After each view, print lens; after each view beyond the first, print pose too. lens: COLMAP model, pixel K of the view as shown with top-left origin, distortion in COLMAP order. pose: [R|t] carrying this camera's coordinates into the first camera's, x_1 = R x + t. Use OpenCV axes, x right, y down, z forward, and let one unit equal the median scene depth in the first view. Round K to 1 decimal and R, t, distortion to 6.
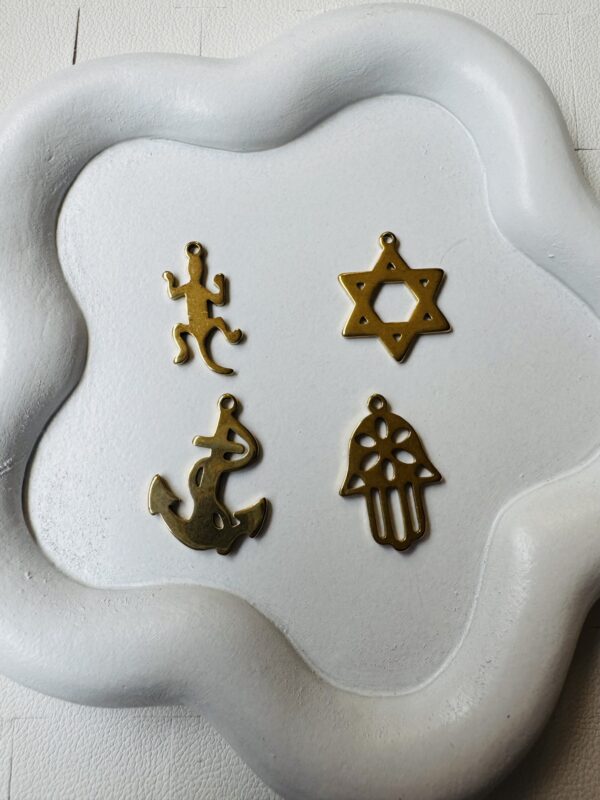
lens RADIAL K [[656.3, 0, 296.4], [0, 656.3, 369.5], [0, 0, 1]] dist [-0.005937, -0.004615]
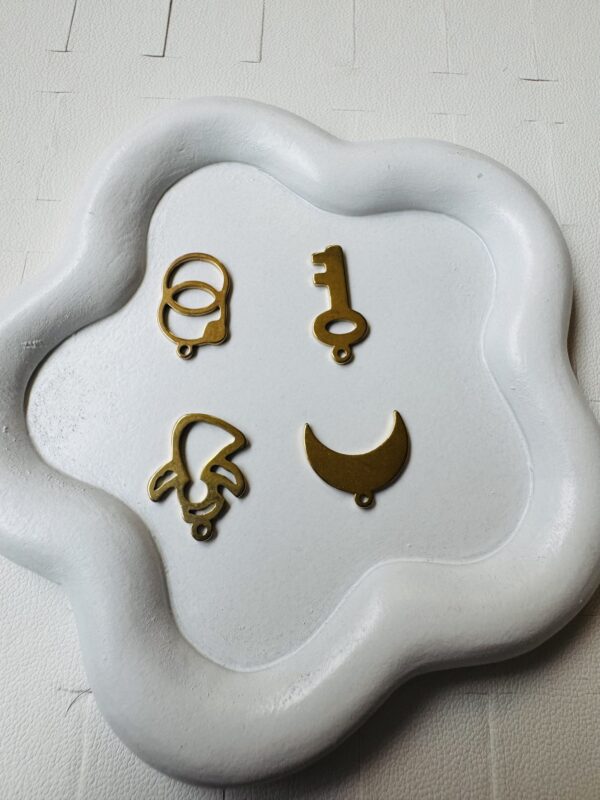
lens RADIAL K [[584.1, 0, 296.6], [0, 584.1, 354.0], [0, 0, 1]] dist [-0.011322, 0.003146]
pose [[0.895734, 0.431891, -0.105504, 0.128276], [-0.441611, 0.891746, -0.098840, 0.050574], [0.051395, 0.135126, 0.989495, -0.071970]]
